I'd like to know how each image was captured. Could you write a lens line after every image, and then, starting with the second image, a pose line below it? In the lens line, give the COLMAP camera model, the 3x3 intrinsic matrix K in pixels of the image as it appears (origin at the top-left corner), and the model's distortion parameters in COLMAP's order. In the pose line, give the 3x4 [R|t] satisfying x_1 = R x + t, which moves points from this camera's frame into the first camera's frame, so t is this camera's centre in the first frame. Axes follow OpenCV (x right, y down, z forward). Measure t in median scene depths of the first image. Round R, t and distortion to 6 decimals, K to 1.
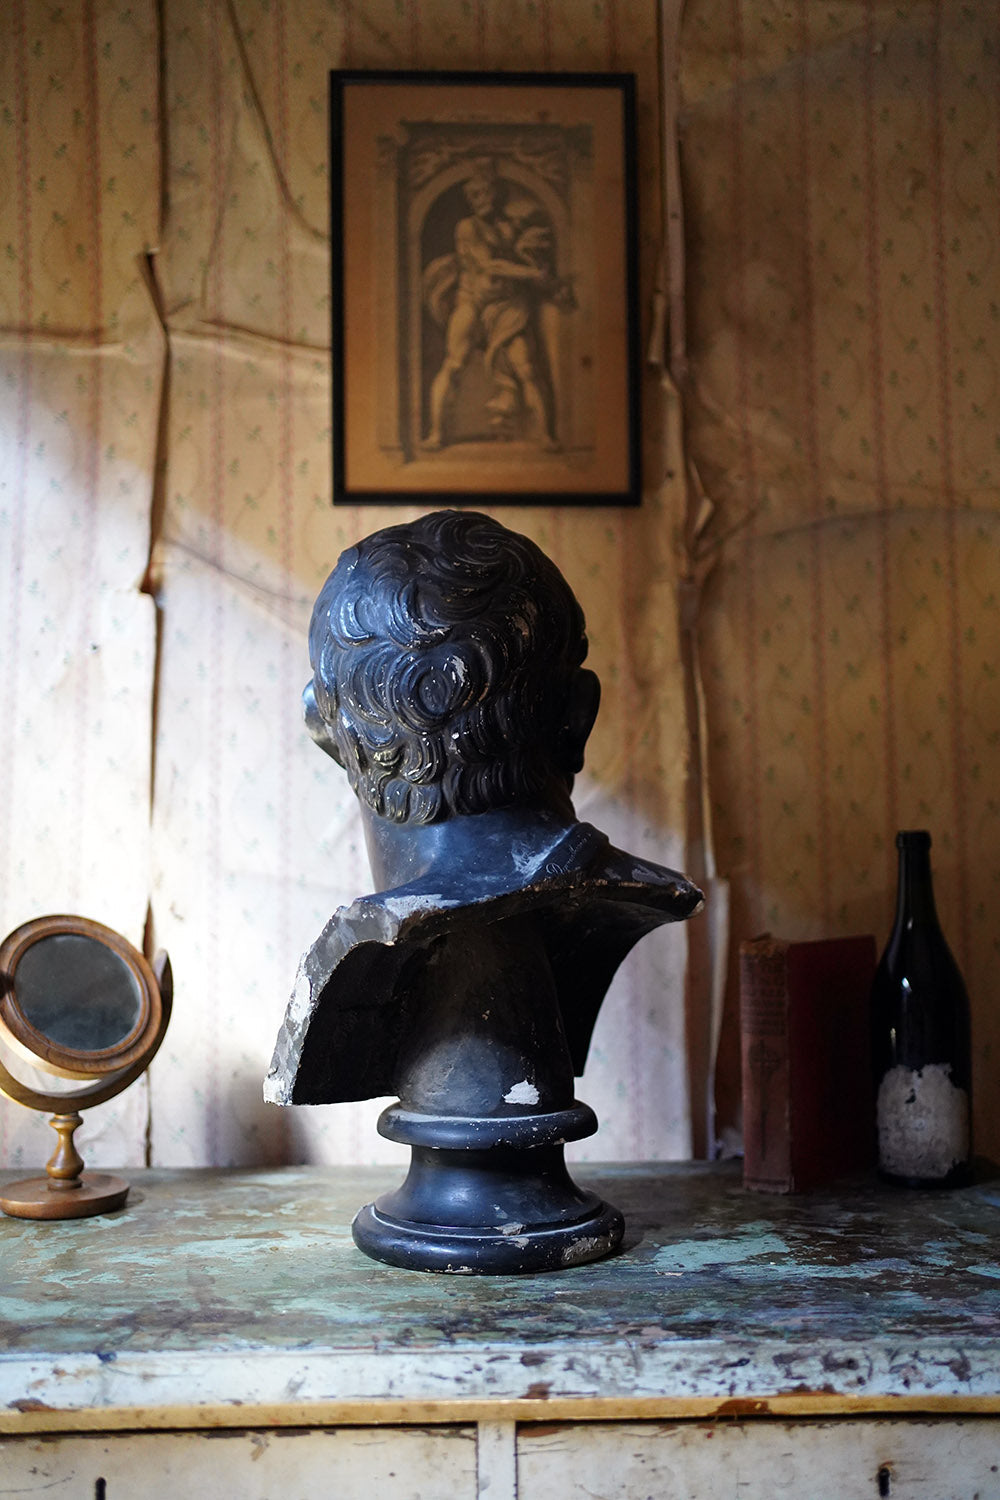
lens RADIAL K [[1535.2, 0, 510.2], [0, 1535.2, 754.9], [0, 0, 1]] dist [0.048431, 0.000000]
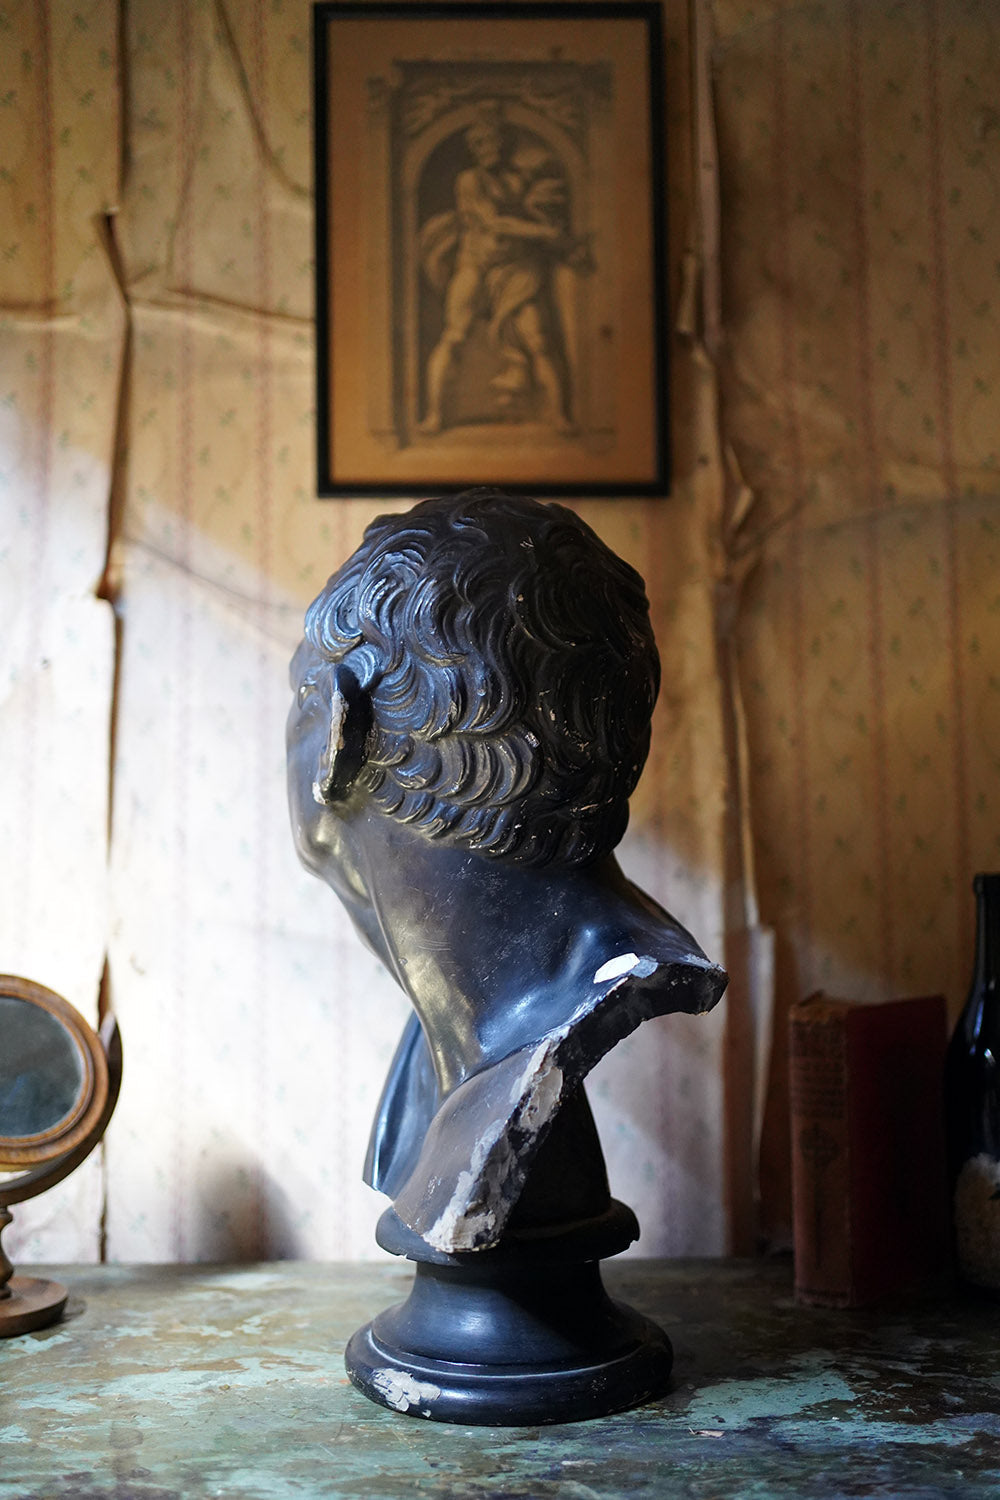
lens RADIAL K [[1535.2, 0, 501.8], [0, 1535.2, 760.2], [0, 0, 1]] dist [0.048431, 0.000000]
pose [[0.999593, -0.003279, -0.028354, 0.014367], [0.003010, 0.999950, -0.009517, -0.004713], [0.028384, 0.009428, 0.999553, 0.130905]]
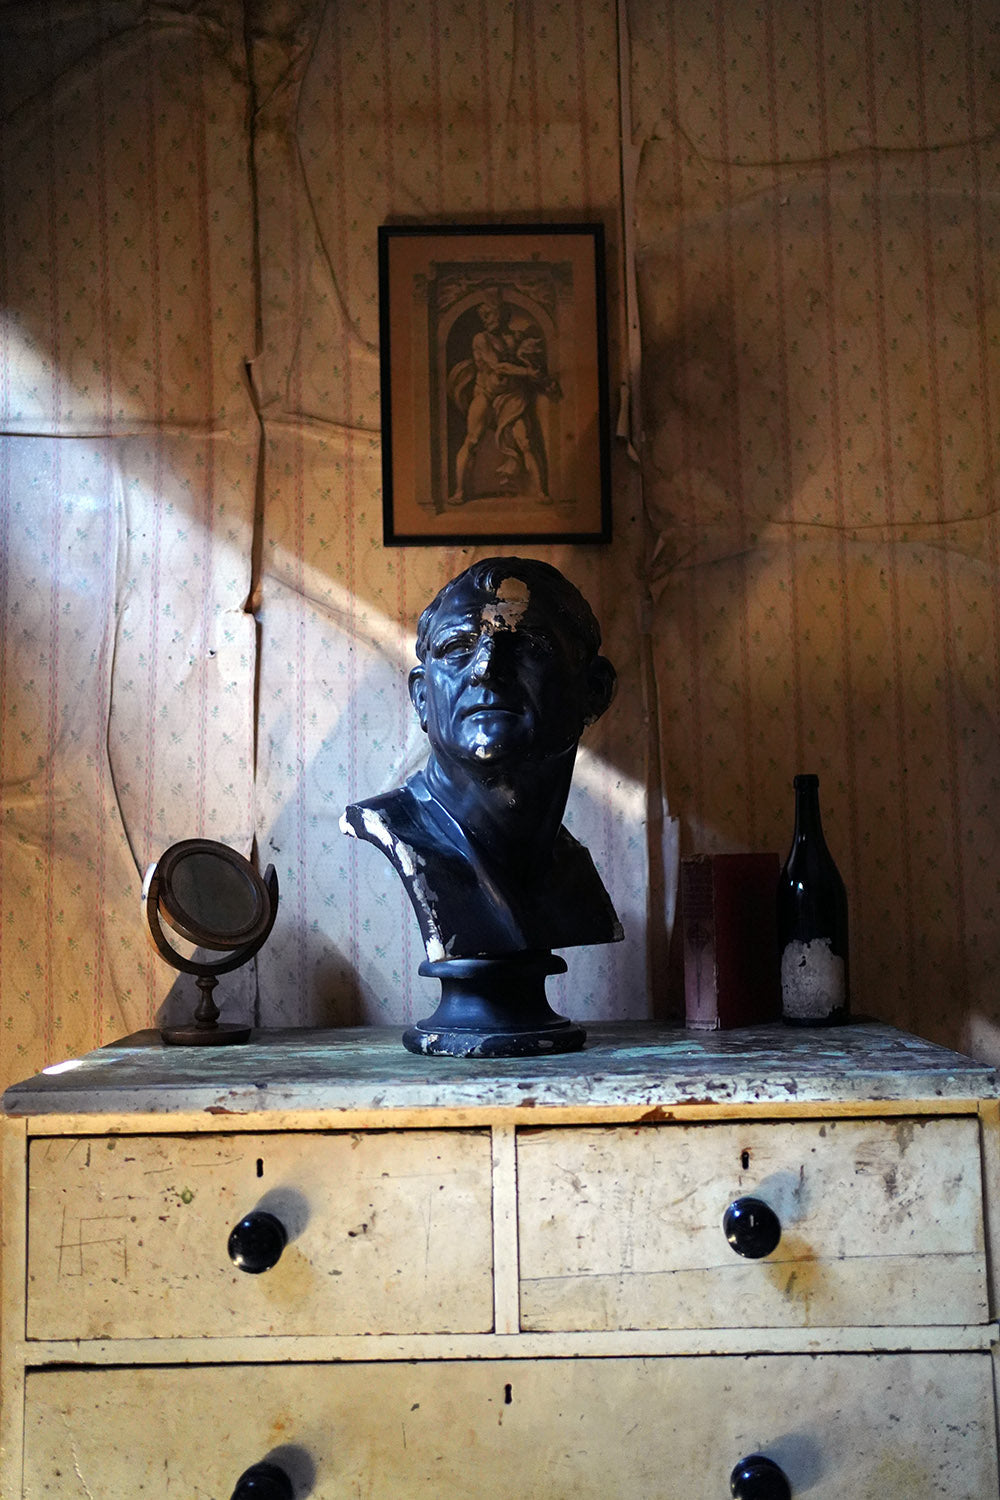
lens RADIAL K [[1535.2, 0, 514.1], [0, 1535.2, 751.4], [0, 0, 1]] dist [0.048431, 0.000000]
pose [[0.999744, -0.013387, -0.018217, 0.021670], [0.013192, 0.999855, -0.010773, 0.035837], [0.018358, 0.010530, 0.999776, -0.355424]]
